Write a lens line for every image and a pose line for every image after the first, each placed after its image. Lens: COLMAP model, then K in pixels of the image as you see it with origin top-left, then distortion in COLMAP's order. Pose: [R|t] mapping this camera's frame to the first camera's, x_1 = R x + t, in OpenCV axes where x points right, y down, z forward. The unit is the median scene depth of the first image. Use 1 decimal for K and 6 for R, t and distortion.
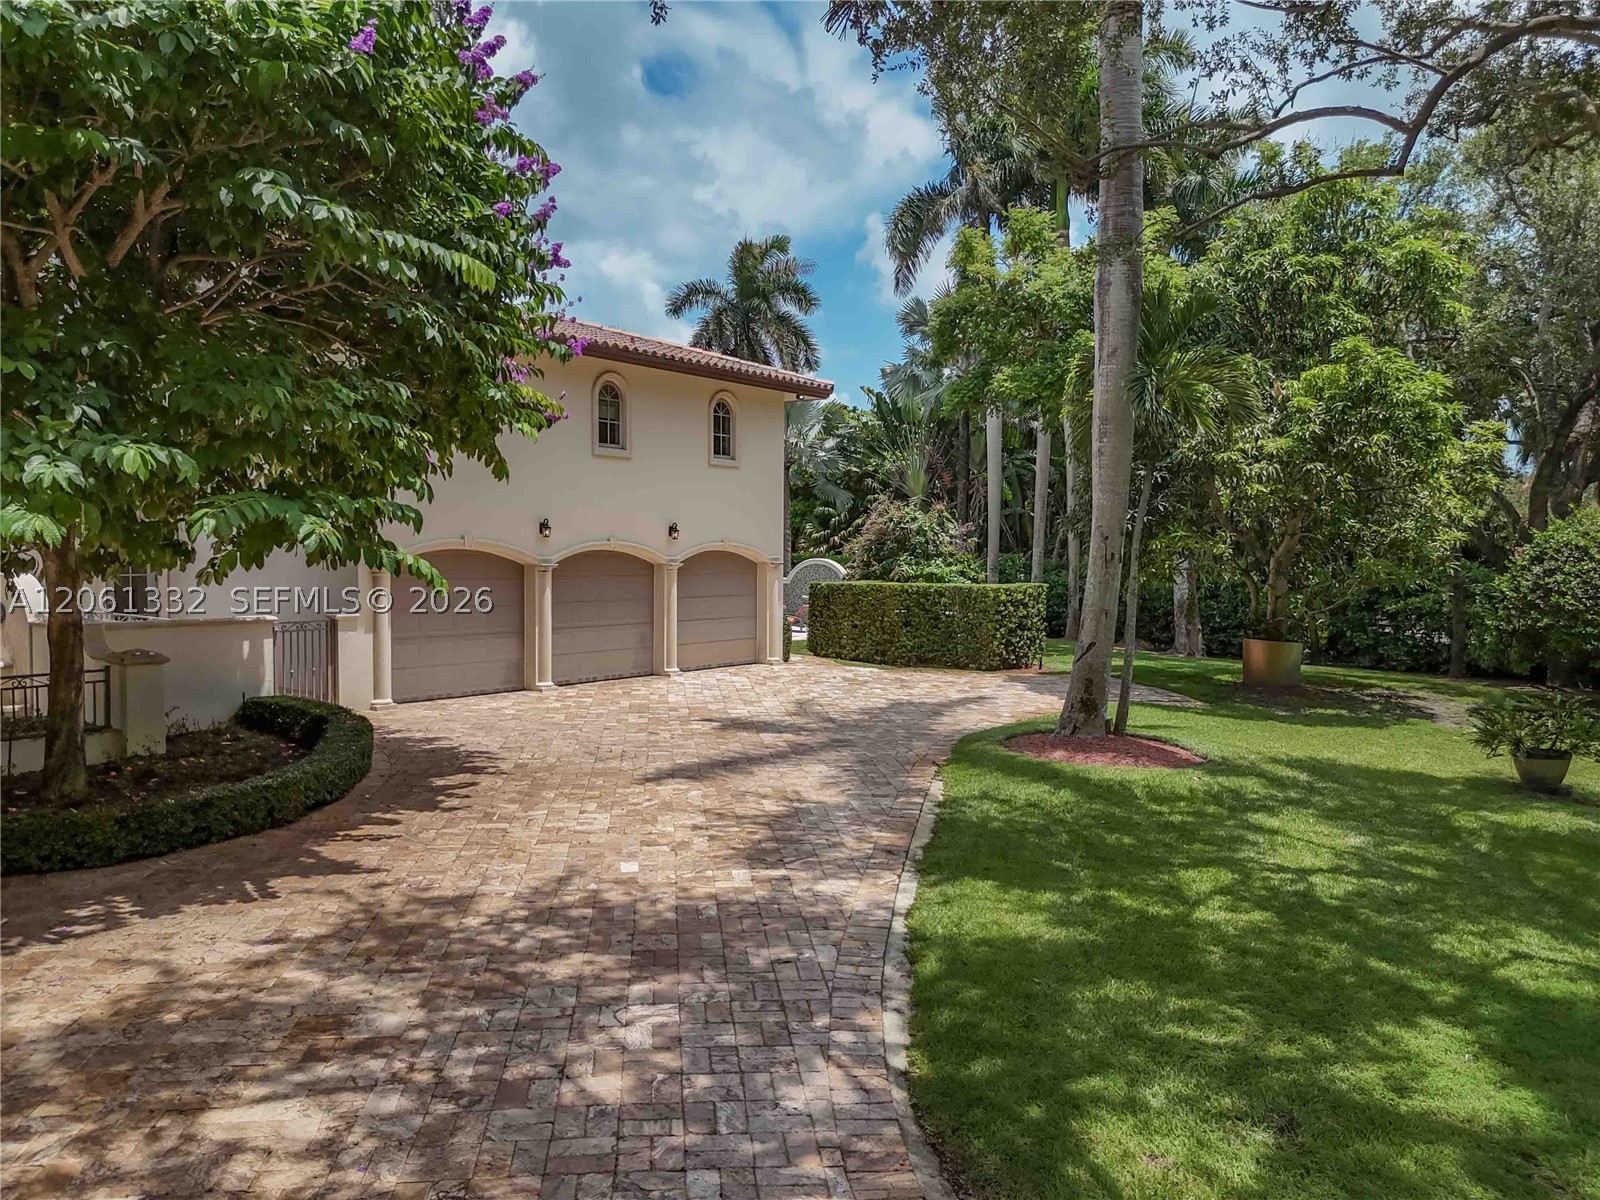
lens RADIAL K [[1183.0, 0, 800.0], [0, 1183.0, 600.0], [0, 0, 1]] dist [0.077154, -0.075868]
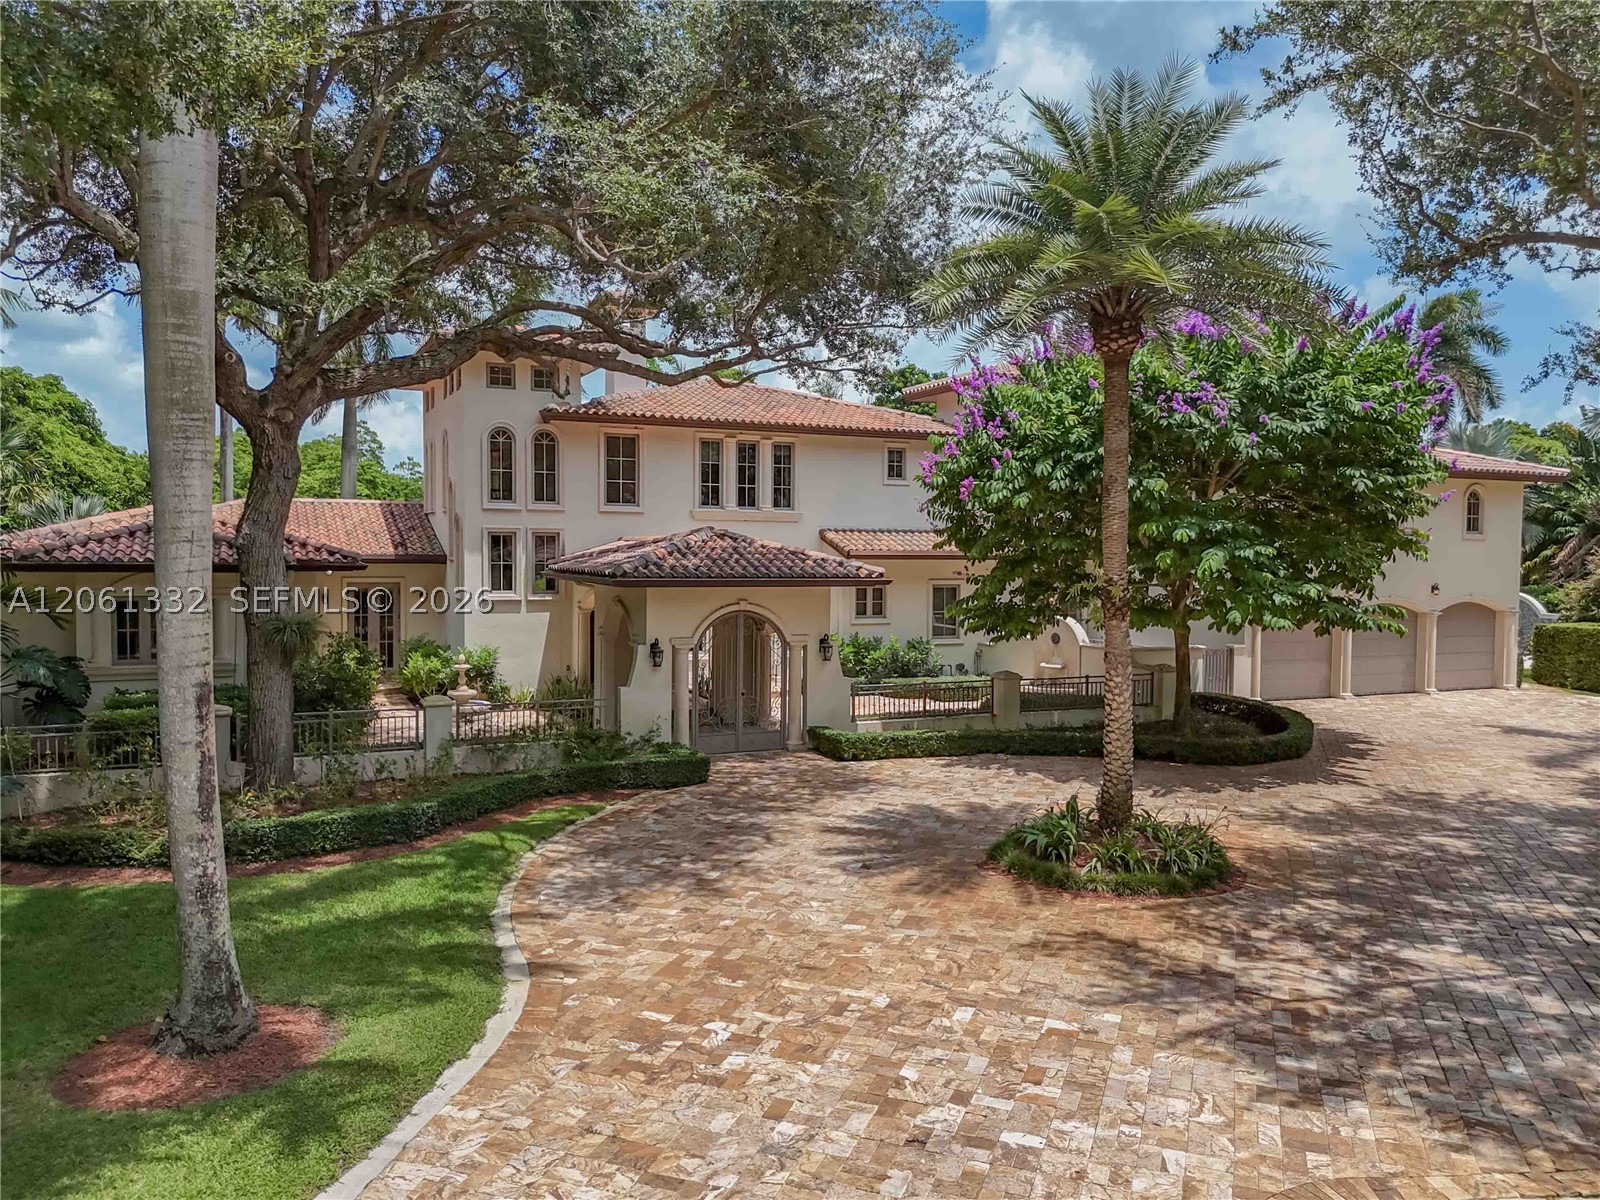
lens RADIAL K [[1183.0, 0, 800.0], [0, 1183.0, 600.0], [0, 0, 1]] dist [0.077154, -0.075868]
pose [[0.890514, 0.025487, -0.454241, -0.119736], [-0.025681, 0.999654, 0.005744, -0.031980], [0.454230, 0.006550, 0.890860, -0.540975]]
